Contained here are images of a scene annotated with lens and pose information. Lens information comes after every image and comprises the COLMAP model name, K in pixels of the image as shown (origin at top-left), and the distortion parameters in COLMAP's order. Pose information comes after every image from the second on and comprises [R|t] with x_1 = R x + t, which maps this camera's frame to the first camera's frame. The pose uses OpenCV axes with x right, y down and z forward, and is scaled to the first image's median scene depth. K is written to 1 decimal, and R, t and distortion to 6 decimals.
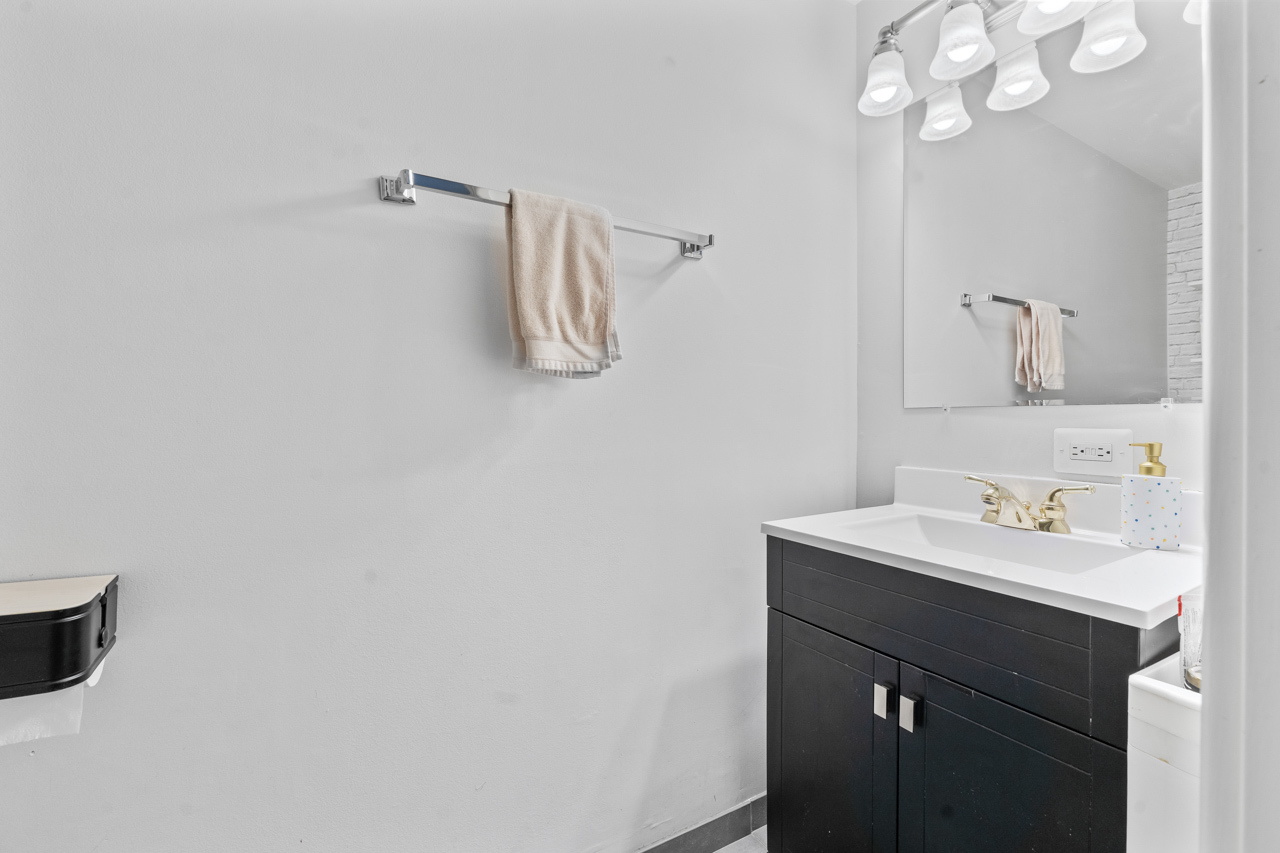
lens RADIAL K [[566.6, 0, 636.3], [0, 566.6, 422.9], [0, 0, 1]] dist [-0.005768, 0.000453]
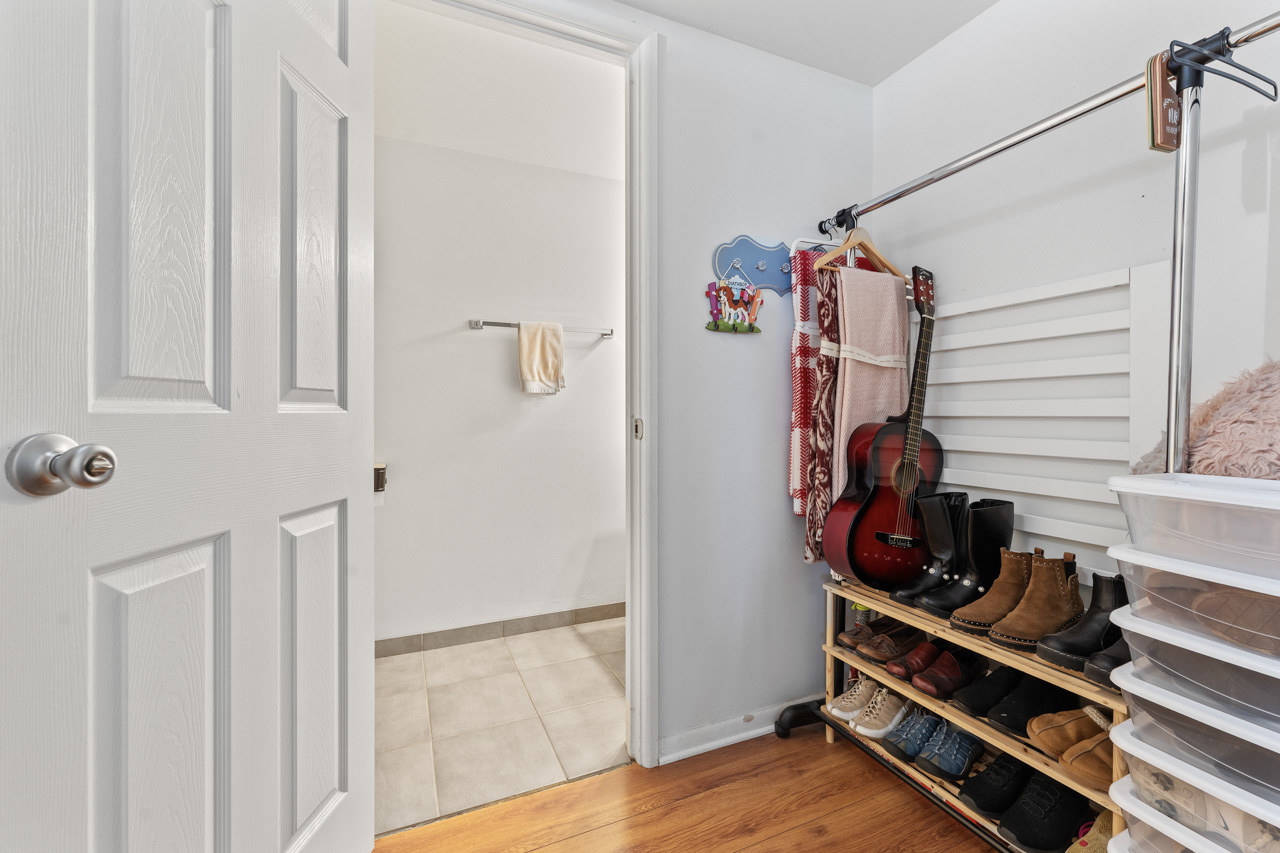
lens RADIAL K [[510.9, 0, 640.8], [0, 510.9, 421.2], [0, 0, 1]] dist [-0.001787, -0.000276]
pose [[0.990735, -0.009714, -0.135461, 0.608656], [0.009983, 0.999949, 0.001302, 0.033928], [0.135441, -0.002642, 0.990782, -1.164383]]
